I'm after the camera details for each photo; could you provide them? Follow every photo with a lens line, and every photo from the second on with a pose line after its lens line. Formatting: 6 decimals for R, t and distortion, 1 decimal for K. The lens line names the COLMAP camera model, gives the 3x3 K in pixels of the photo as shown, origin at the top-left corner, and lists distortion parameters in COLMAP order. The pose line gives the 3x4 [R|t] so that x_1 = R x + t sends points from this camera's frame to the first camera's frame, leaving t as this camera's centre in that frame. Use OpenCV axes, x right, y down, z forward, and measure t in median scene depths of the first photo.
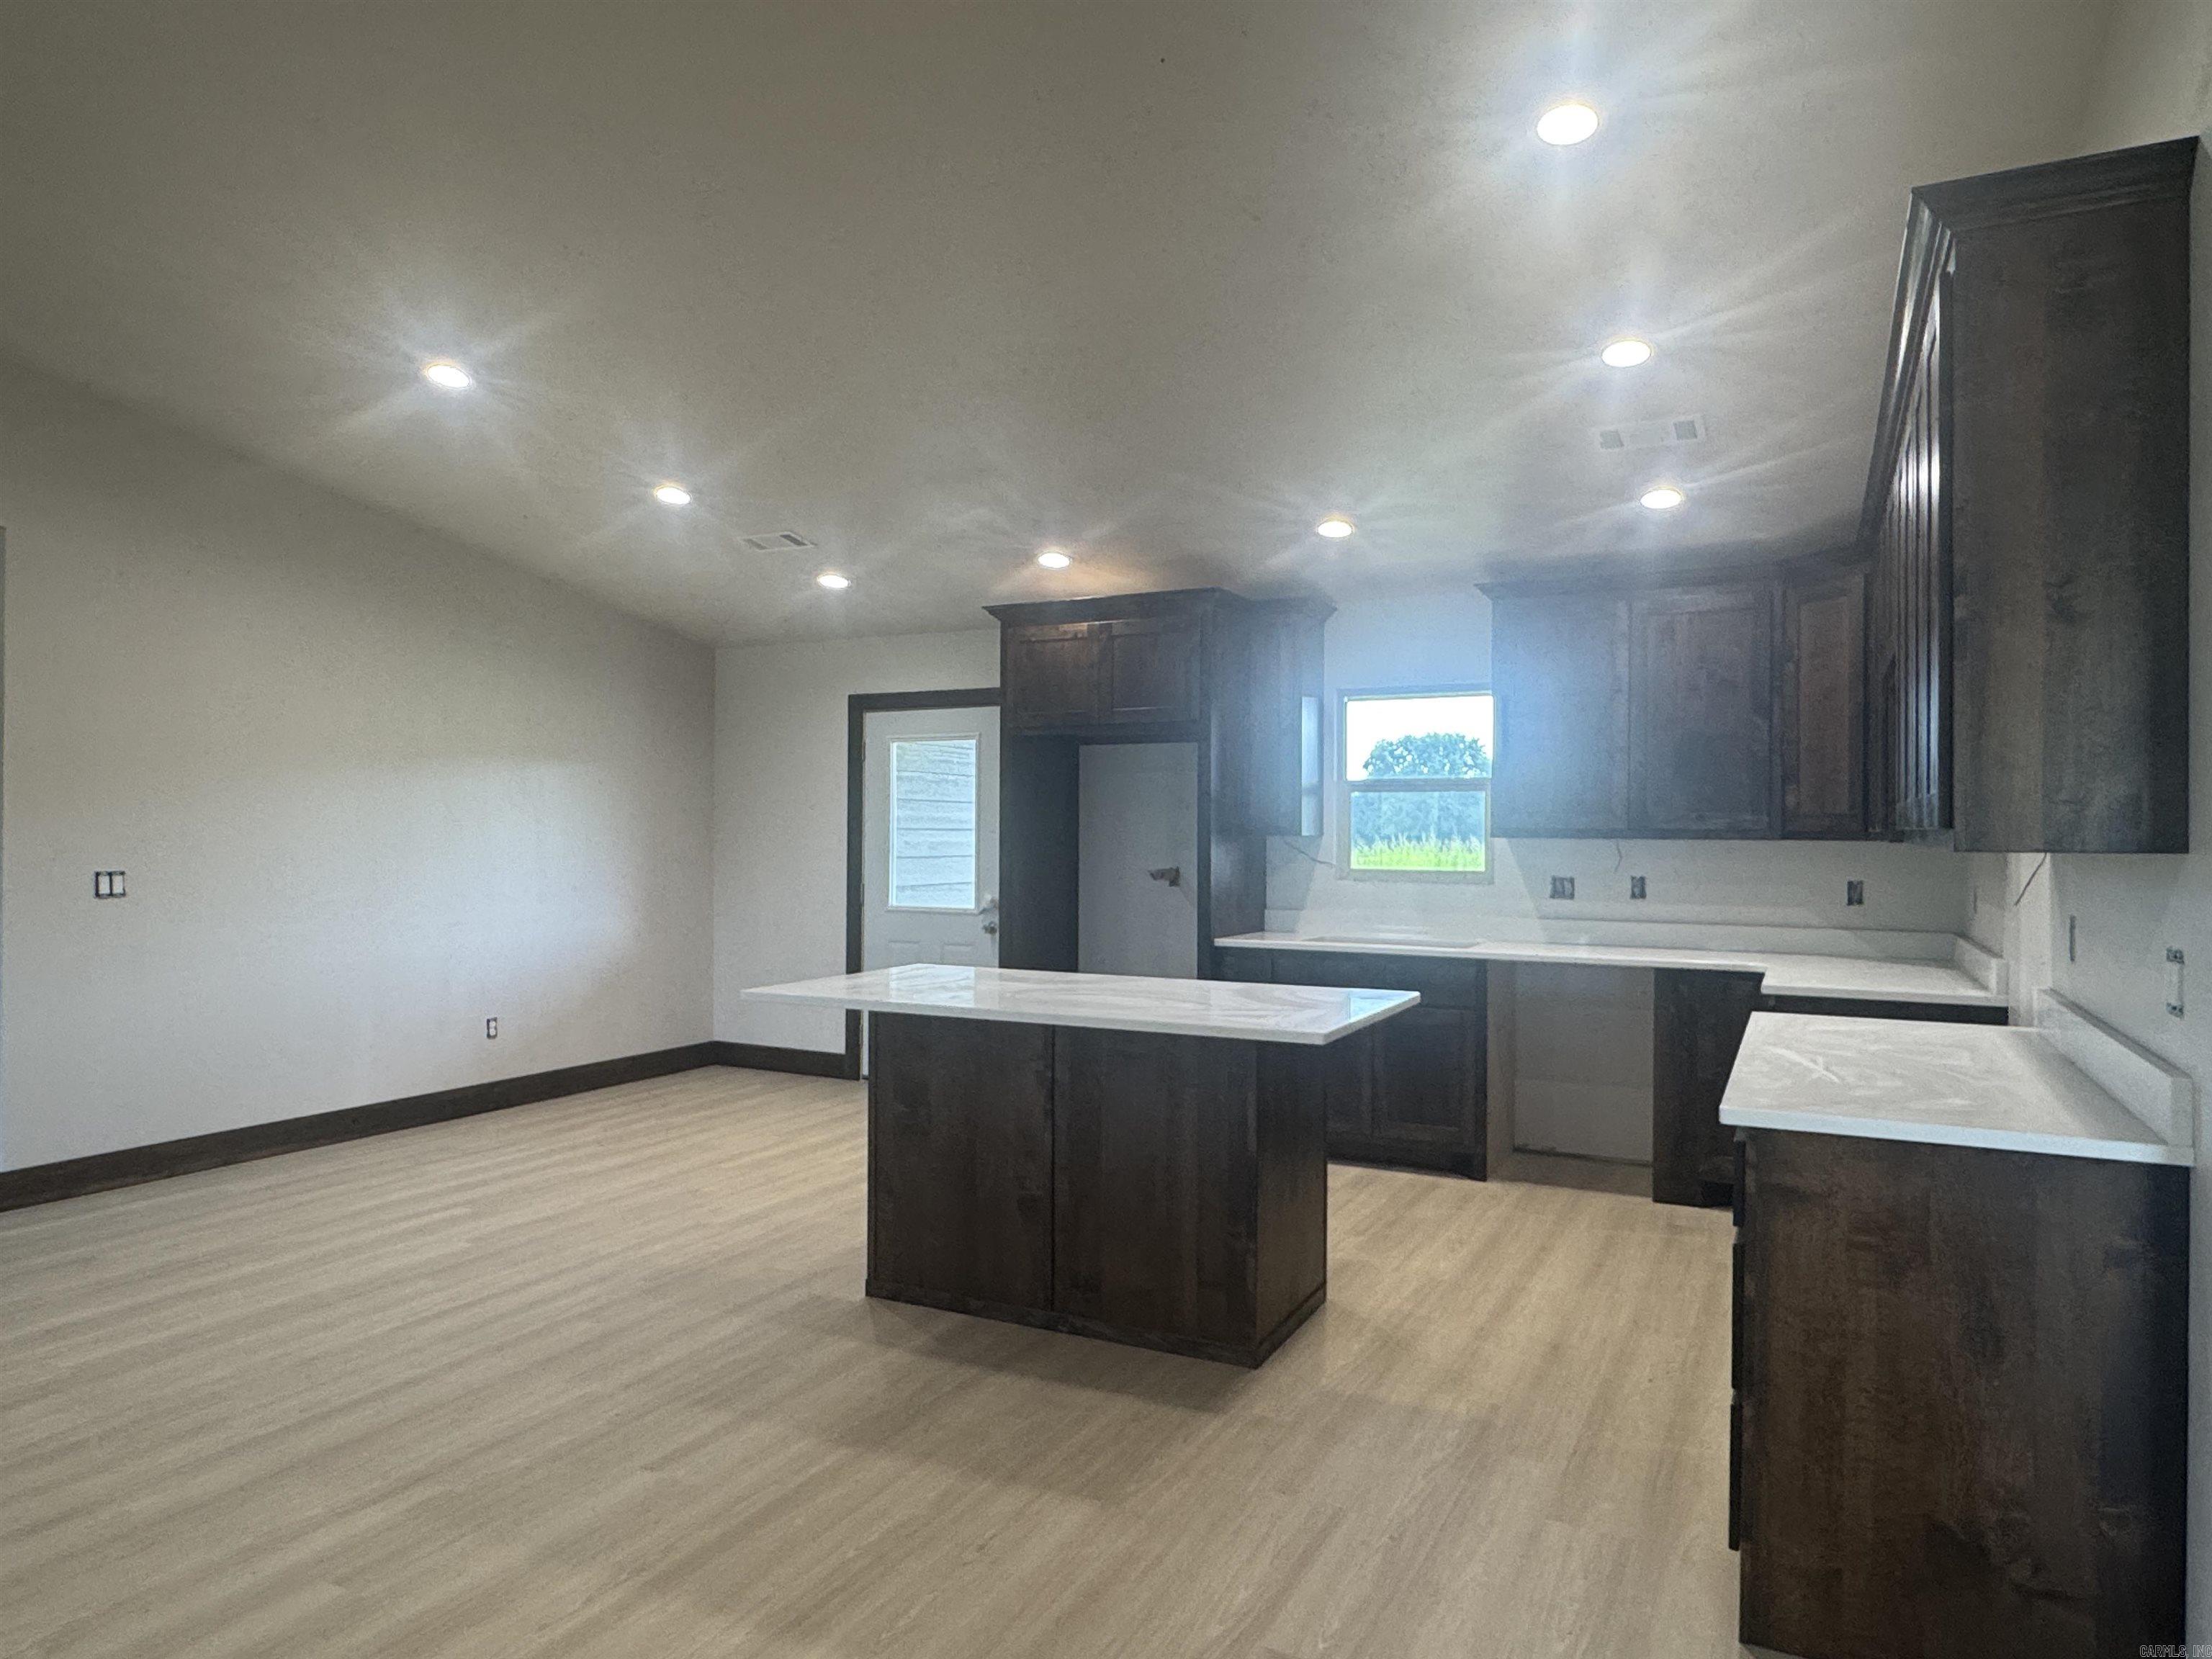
lens RADIAL K [[1401.8, 0, 1104.0], [0, 1401.8, 835.7], [0, 0, 1]] dist [0.004003, 0.008422]
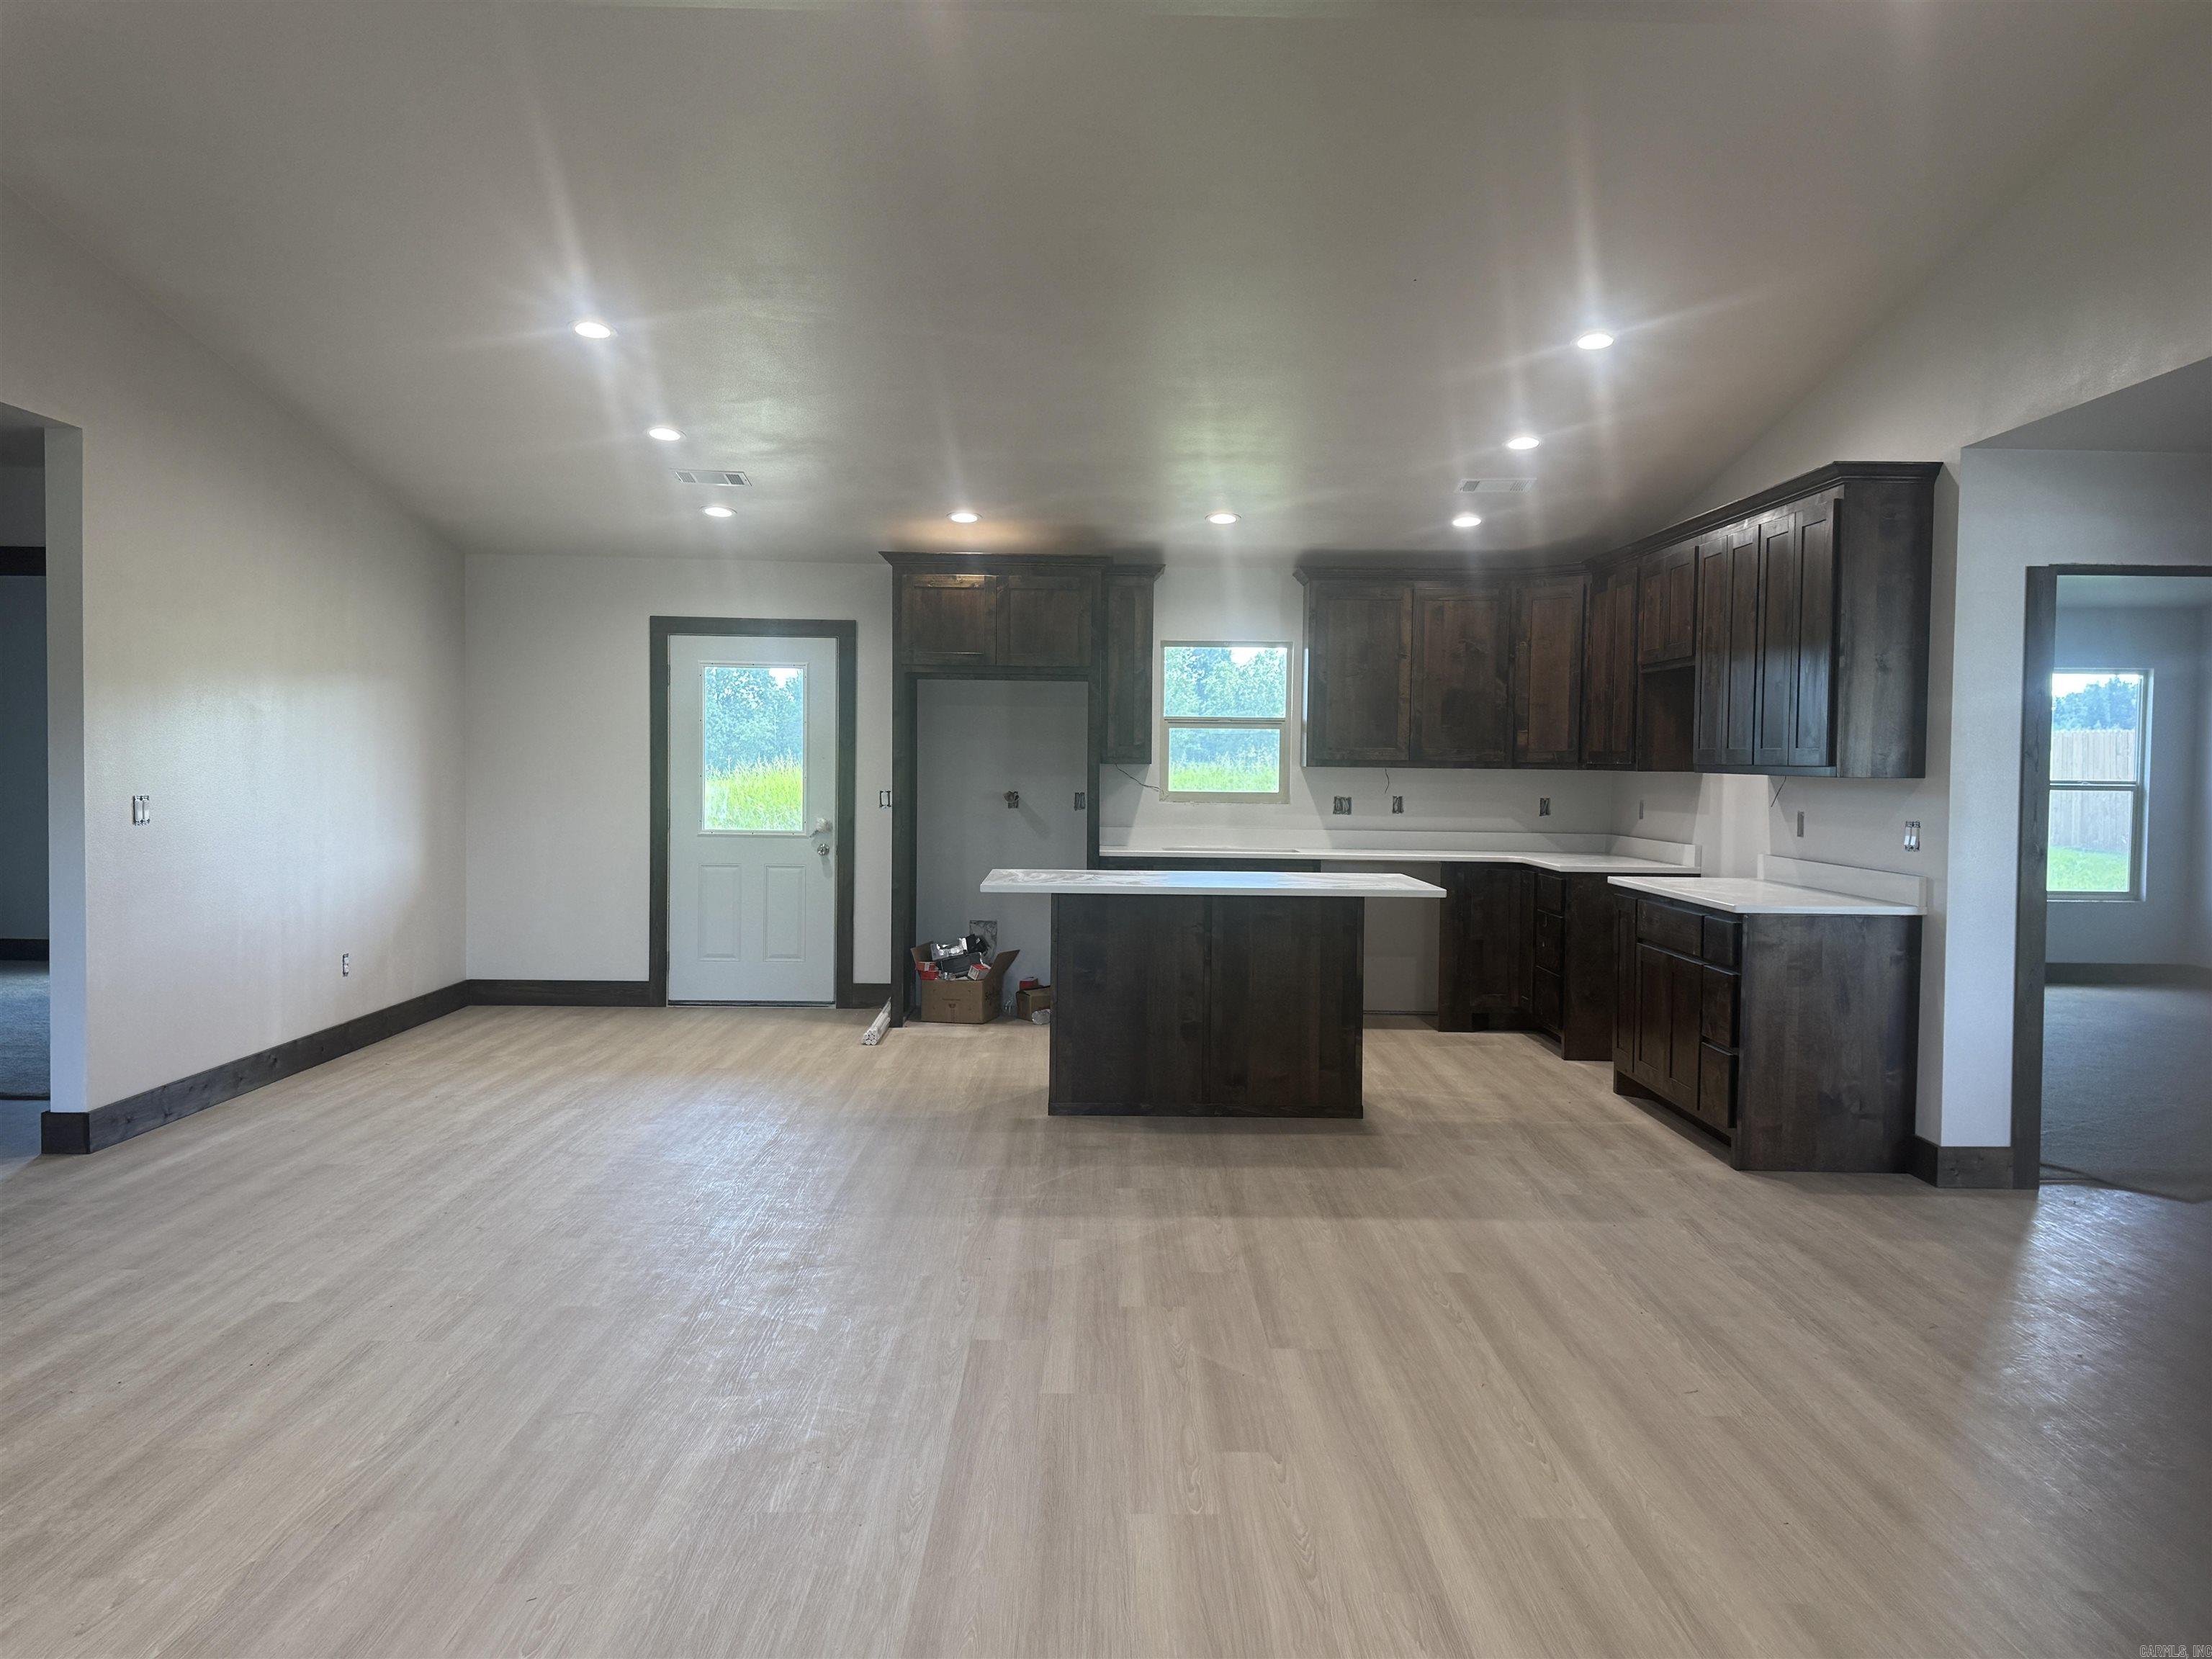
lens RADIAL K [[1765.8, 0, 1112.5], [0, 1765.8, 824.3], [0, 0, 1]] dist [0.084350, -0.011116]
pose [[0.887346, -0.011023, 0.460972, -0.606834], [-0.006754, 0.999296, 0.036898, -0.003631], [-0.461054, -0.035855, 0.886647, -0.336884]]
